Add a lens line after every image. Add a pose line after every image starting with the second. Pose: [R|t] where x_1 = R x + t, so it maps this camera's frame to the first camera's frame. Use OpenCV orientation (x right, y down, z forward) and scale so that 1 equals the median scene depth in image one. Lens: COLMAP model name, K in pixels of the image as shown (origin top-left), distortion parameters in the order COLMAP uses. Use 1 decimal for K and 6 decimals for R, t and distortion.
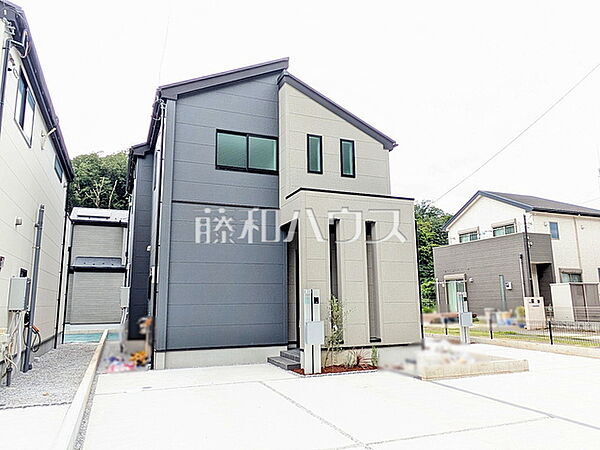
lens RADIAL K [[436.1, 0, 297.9], [0, 436.1, 224.8], [0, 0, 1]] dist [-0.000995, 0.001741]
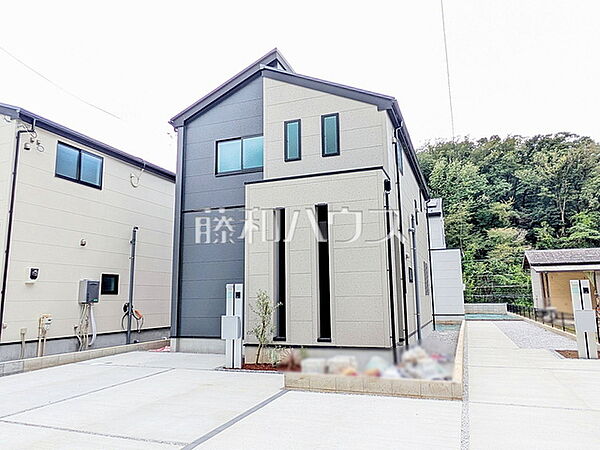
lens RADIAL K [[436.1, 0, 298.3], [0, 436.1, 225.1], [0, 0, 1]] dist [-0.000995, 0.001741]
pose [[0.731539, -0.111529, -0.672616, 0.704744], [0.123839, 0.991856, -0.029776, 0.052745], [0.670459, -0.061513, 0.739393, 0.313684]]
